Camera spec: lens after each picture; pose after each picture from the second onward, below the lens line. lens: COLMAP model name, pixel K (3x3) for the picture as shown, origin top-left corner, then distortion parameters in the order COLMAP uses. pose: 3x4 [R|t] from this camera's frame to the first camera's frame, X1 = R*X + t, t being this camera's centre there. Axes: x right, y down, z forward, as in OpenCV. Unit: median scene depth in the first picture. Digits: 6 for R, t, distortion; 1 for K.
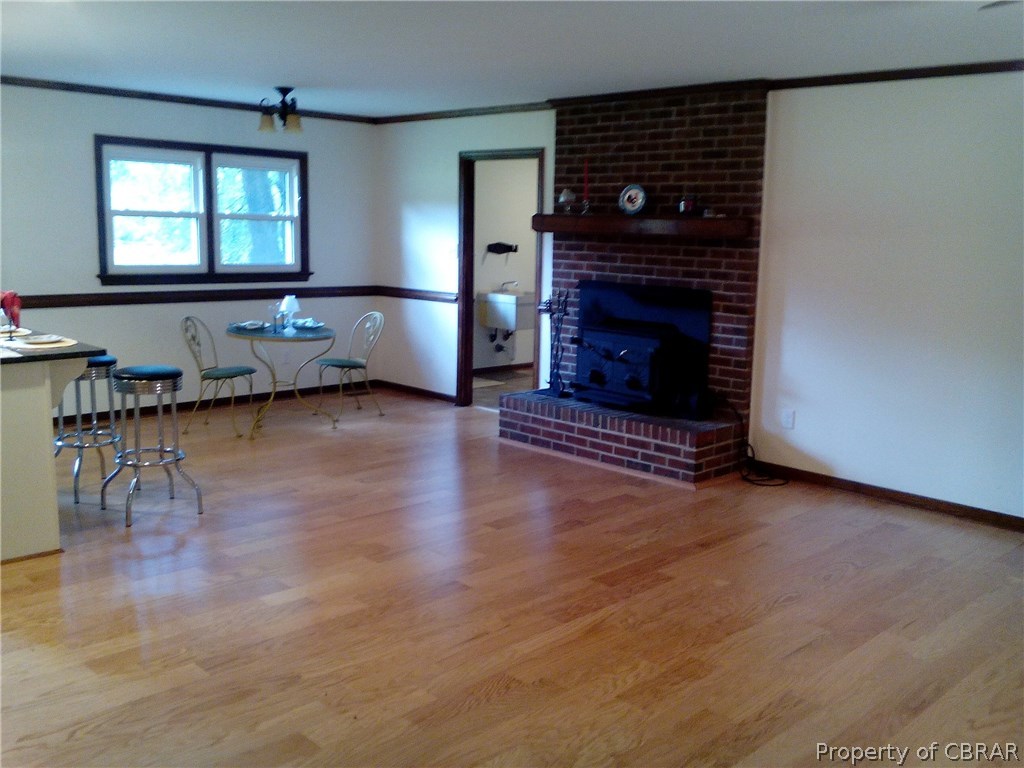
lens RADIAL K [[971.0, 0, 512.0], [0, 971.0, 384.0], [0, 0, 1]] dist [0.088227, -0.219837]
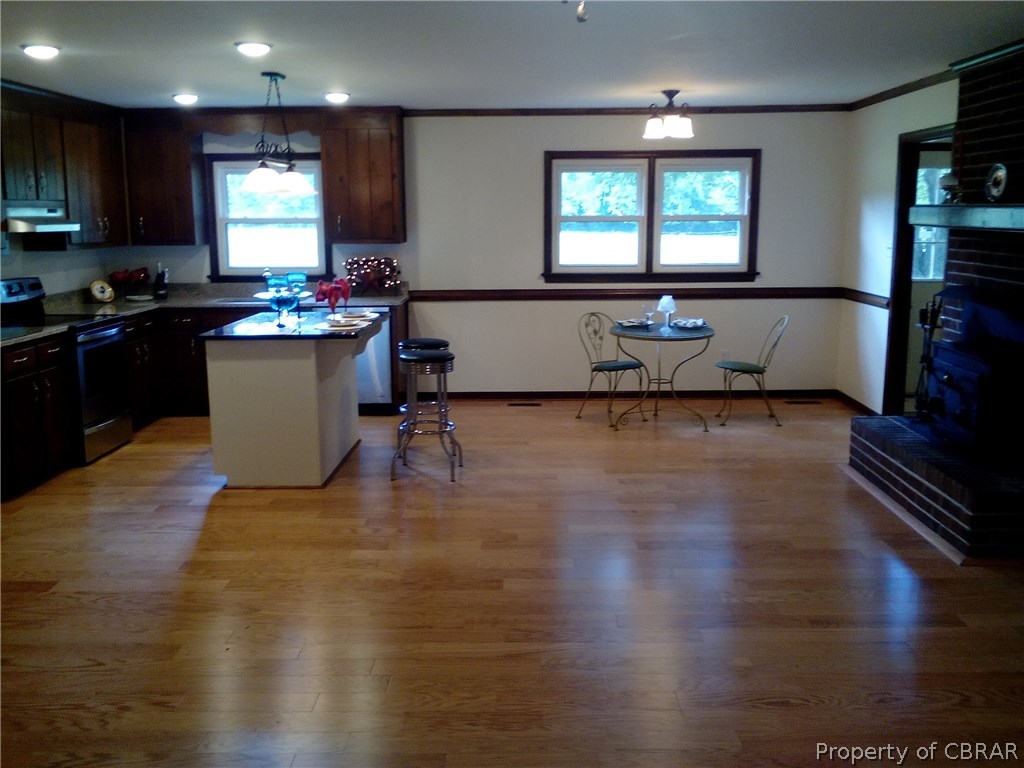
lens RADIAL K [[971.0, 0, 512.0], [0, 971.0, 384.0], [0, 0, 1]] dist [0.088227, -0.219837]
pose [[0.697377, 0.092858, -0.710663, 0.387062], [-0.091383, 0.994999, 0.040336, -0.024739], [0.710855, 0.036813, 0.702375, 0.175513]]
